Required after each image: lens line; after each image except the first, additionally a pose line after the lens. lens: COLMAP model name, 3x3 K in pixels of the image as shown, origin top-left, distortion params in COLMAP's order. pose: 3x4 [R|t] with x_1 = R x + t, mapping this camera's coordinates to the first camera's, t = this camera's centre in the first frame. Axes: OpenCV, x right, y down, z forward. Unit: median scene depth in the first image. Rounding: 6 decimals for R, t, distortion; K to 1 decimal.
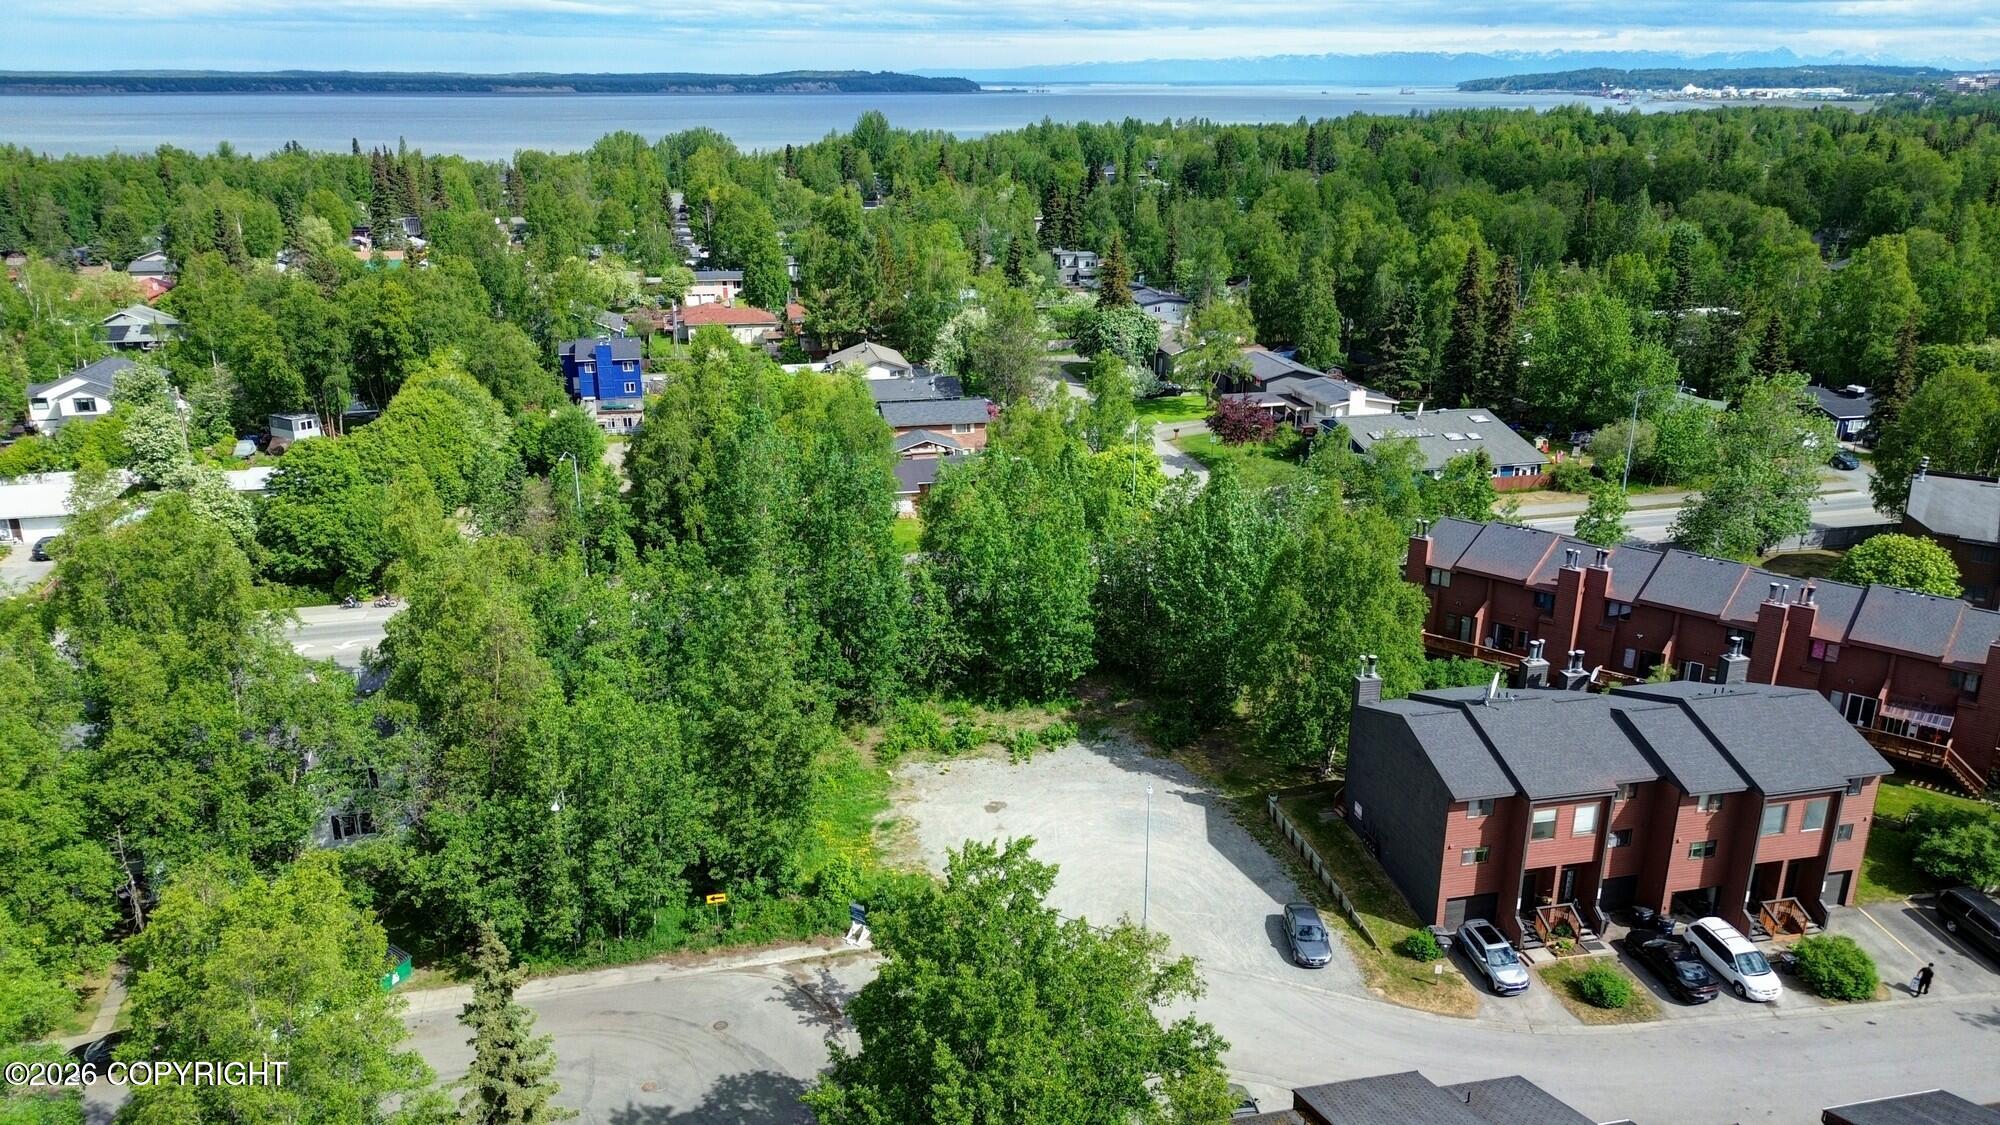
lens RADIAL K [[1414.5, 0, 1003.9], [0, 1414.5, 556.5], [0, 0, 1]] dist [0.058416, -0.049128]
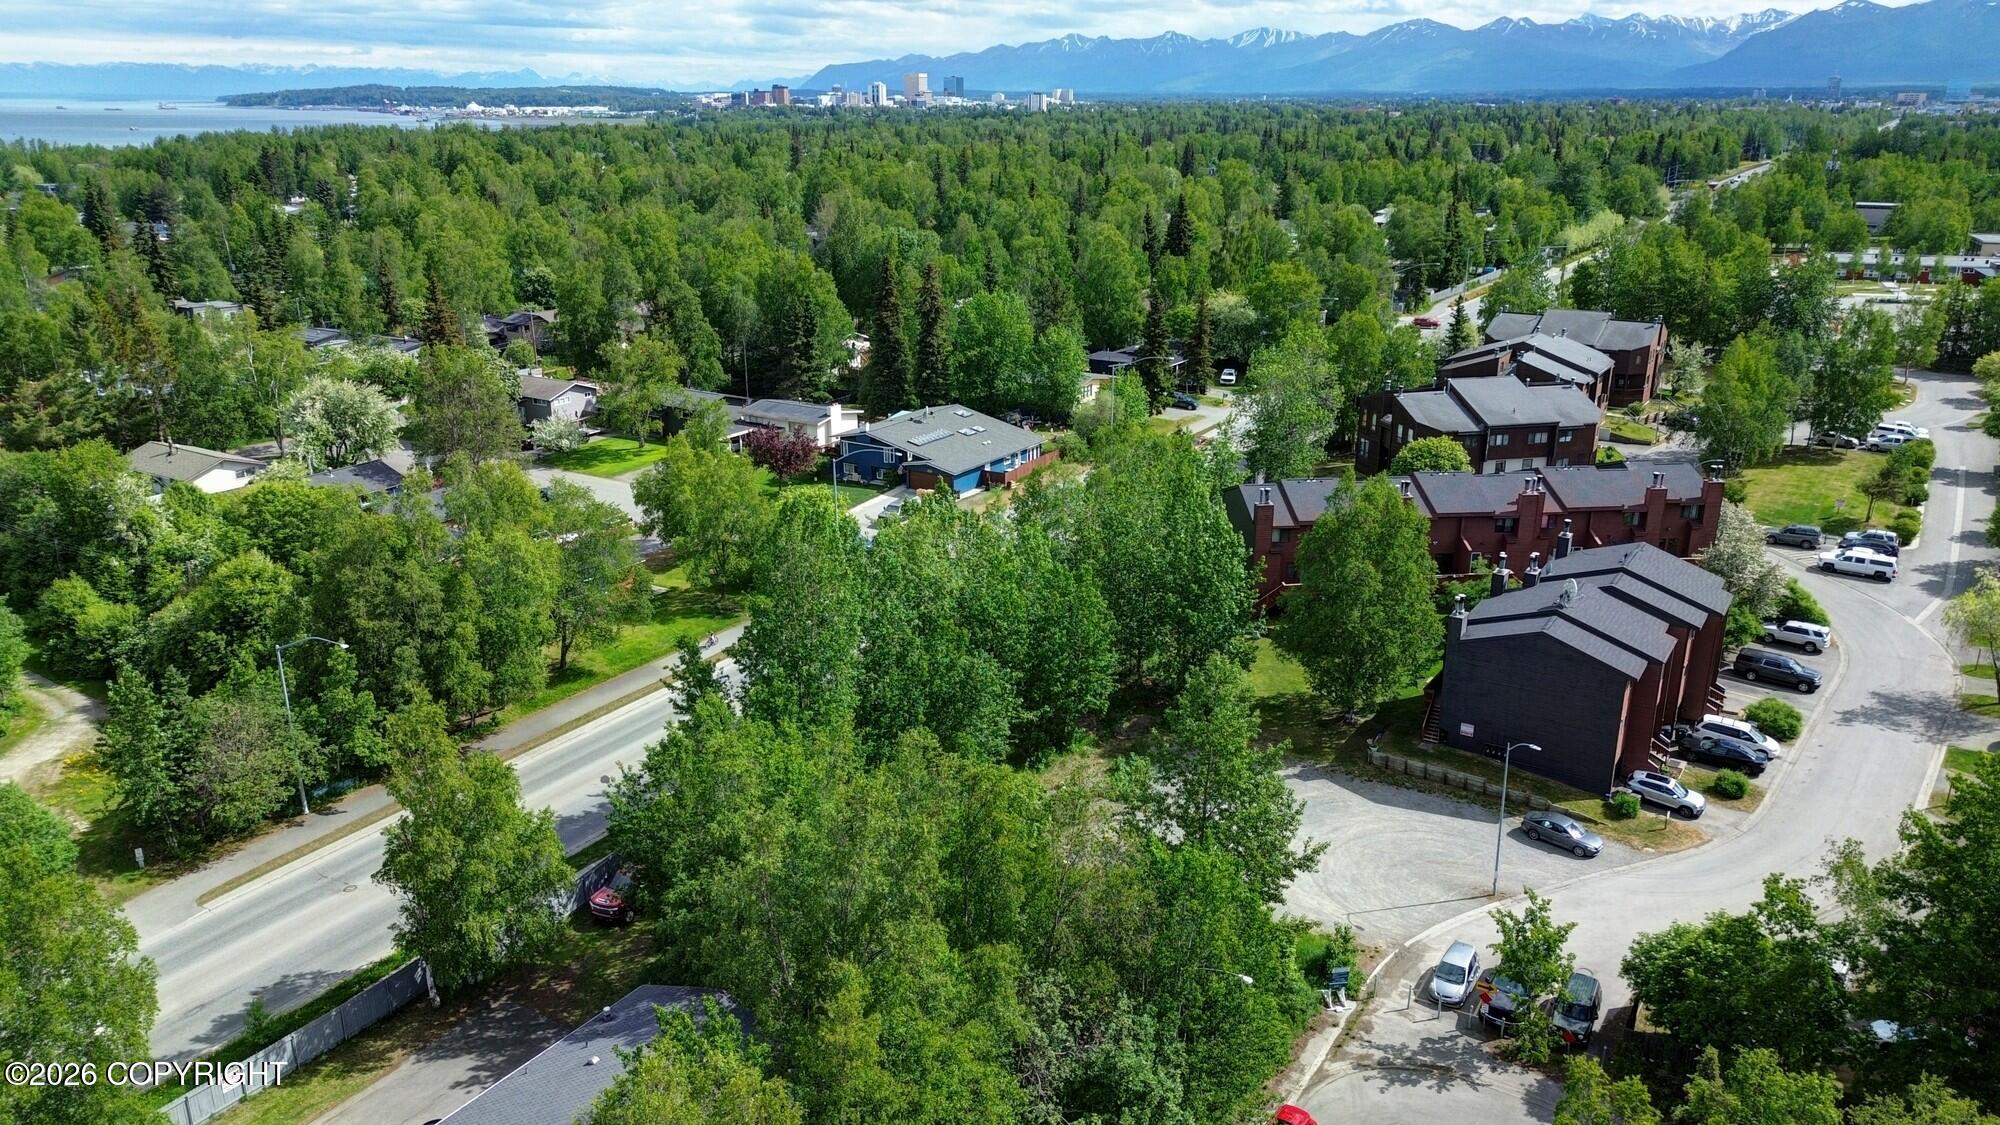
lens RADIAL K [[1414.5, 0, 1003.9], [0, 1414.5, 556.5], [0, 0, 1]] dist [0.058416, -0.049128]
pose [[0.712577, -0.216709, 0.667286, -0.643145], [0.223739, 0.971633, 0.076624, -0.110369], [-0.664962, 0.094698, 0.740849, 0.324694]]
